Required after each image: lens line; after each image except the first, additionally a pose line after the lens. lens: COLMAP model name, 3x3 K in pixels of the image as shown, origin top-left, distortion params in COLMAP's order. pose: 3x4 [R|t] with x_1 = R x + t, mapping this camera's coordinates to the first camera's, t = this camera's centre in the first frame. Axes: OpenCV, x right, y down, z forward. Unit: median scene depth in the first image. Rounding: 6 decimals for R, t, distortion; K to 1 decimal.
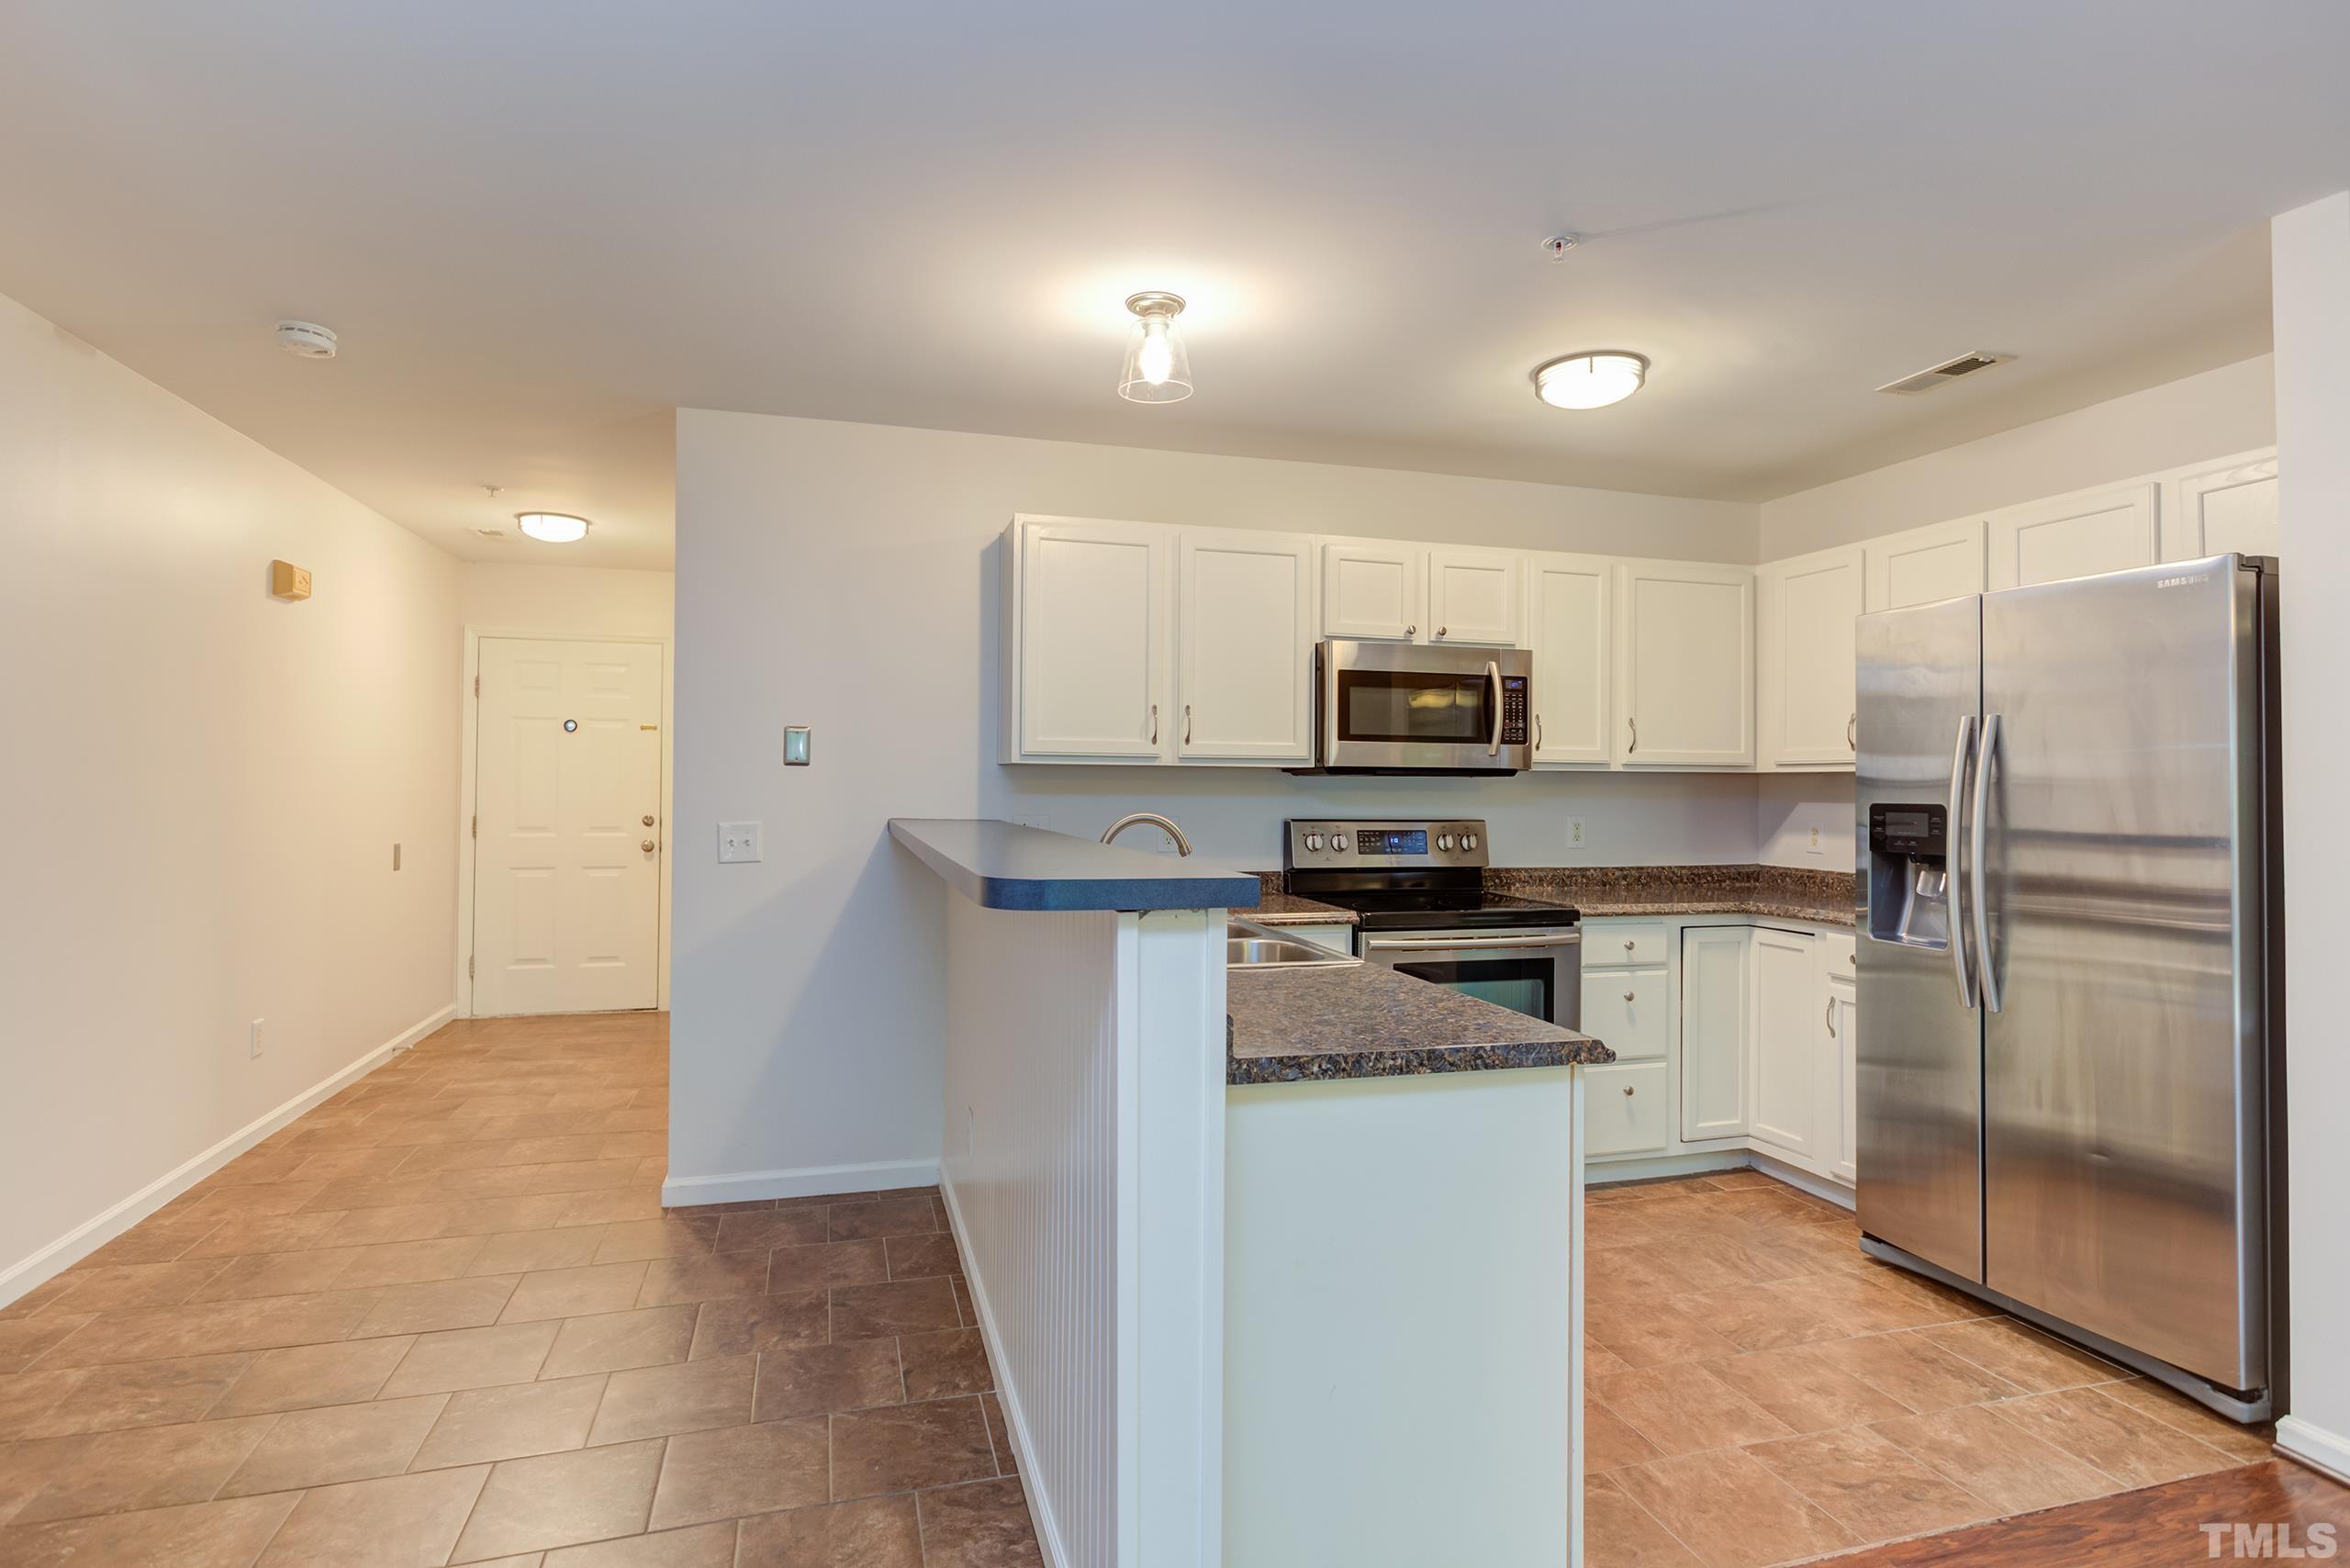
lens RADIAL K [[1161.9, 0, 1166.9], [0, 1161.9, 766.9], [0, 0, 1]] dist [0.002292, -0.000096]
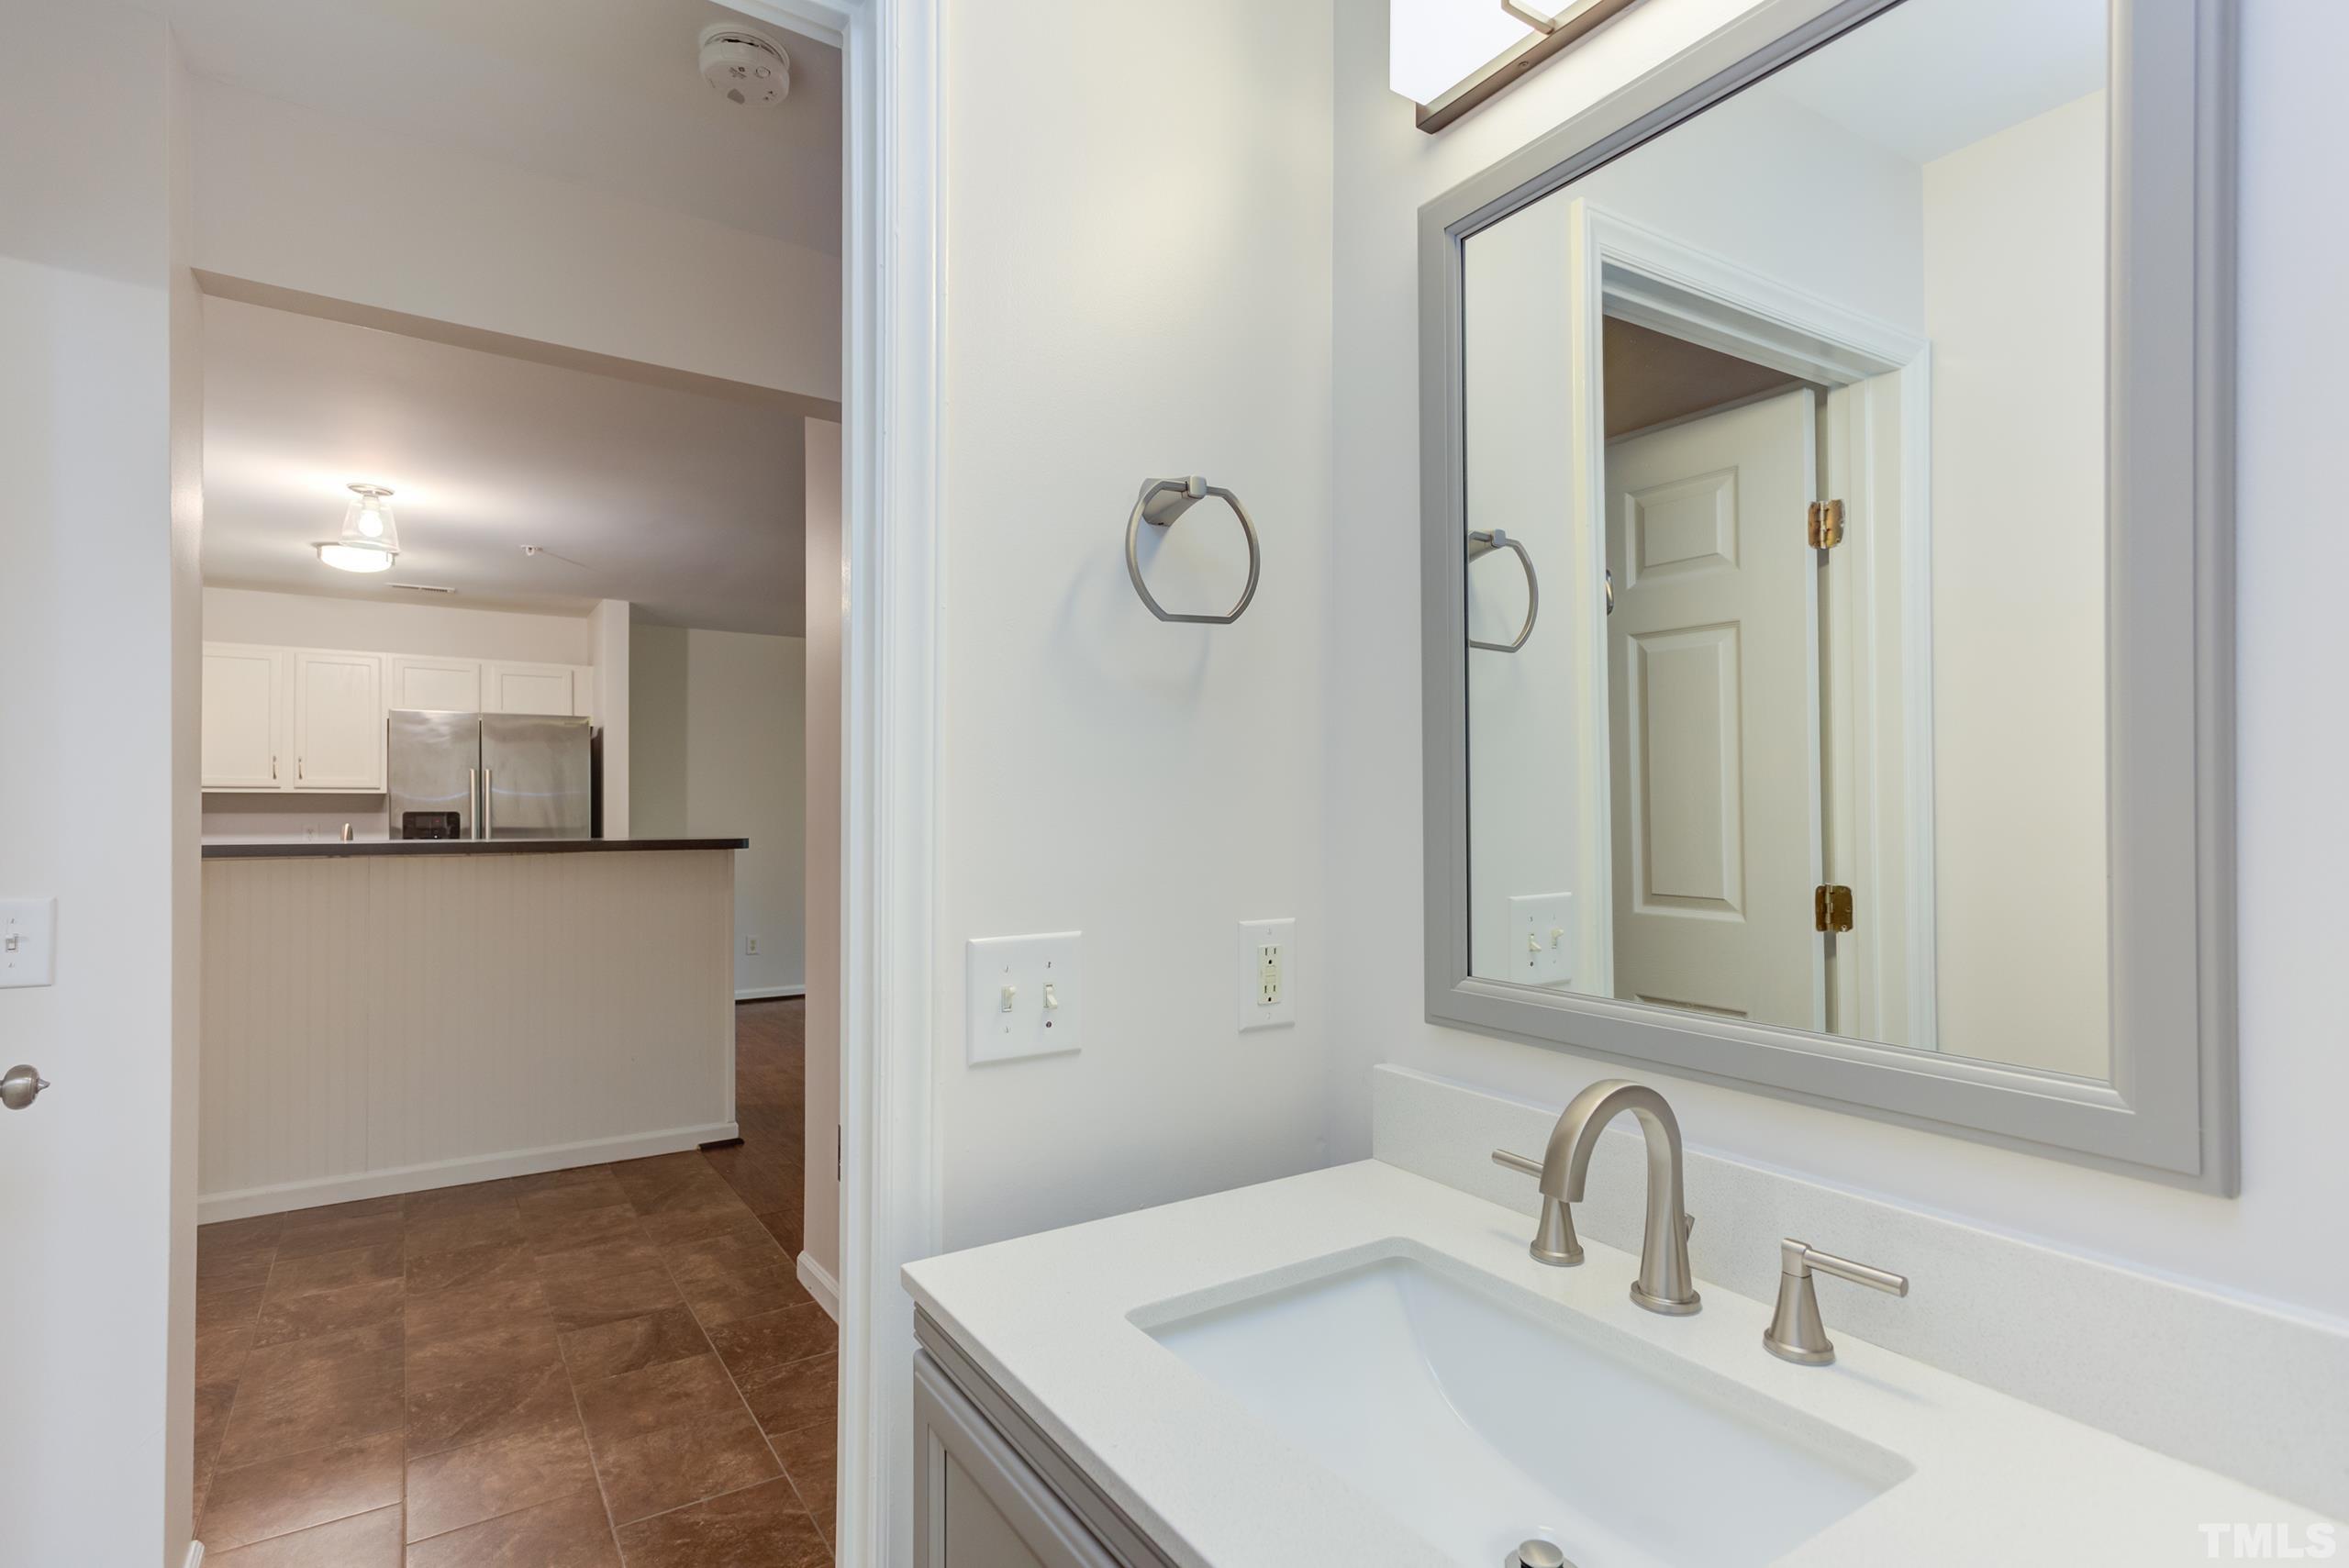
lens RADIAL K [[1121.1, 0, 1173.3], [0, 1121.1, 807.2], [0, 0, 1]] dist [0.001294, 0.000012]
pose [[-0.311316, -0.006842, 0.950282, -1.364884], [-0.021833, 0.999762, 0.000045, -0.003180], [-0.950056, -0.020734, -0.311391, 0.359401]]
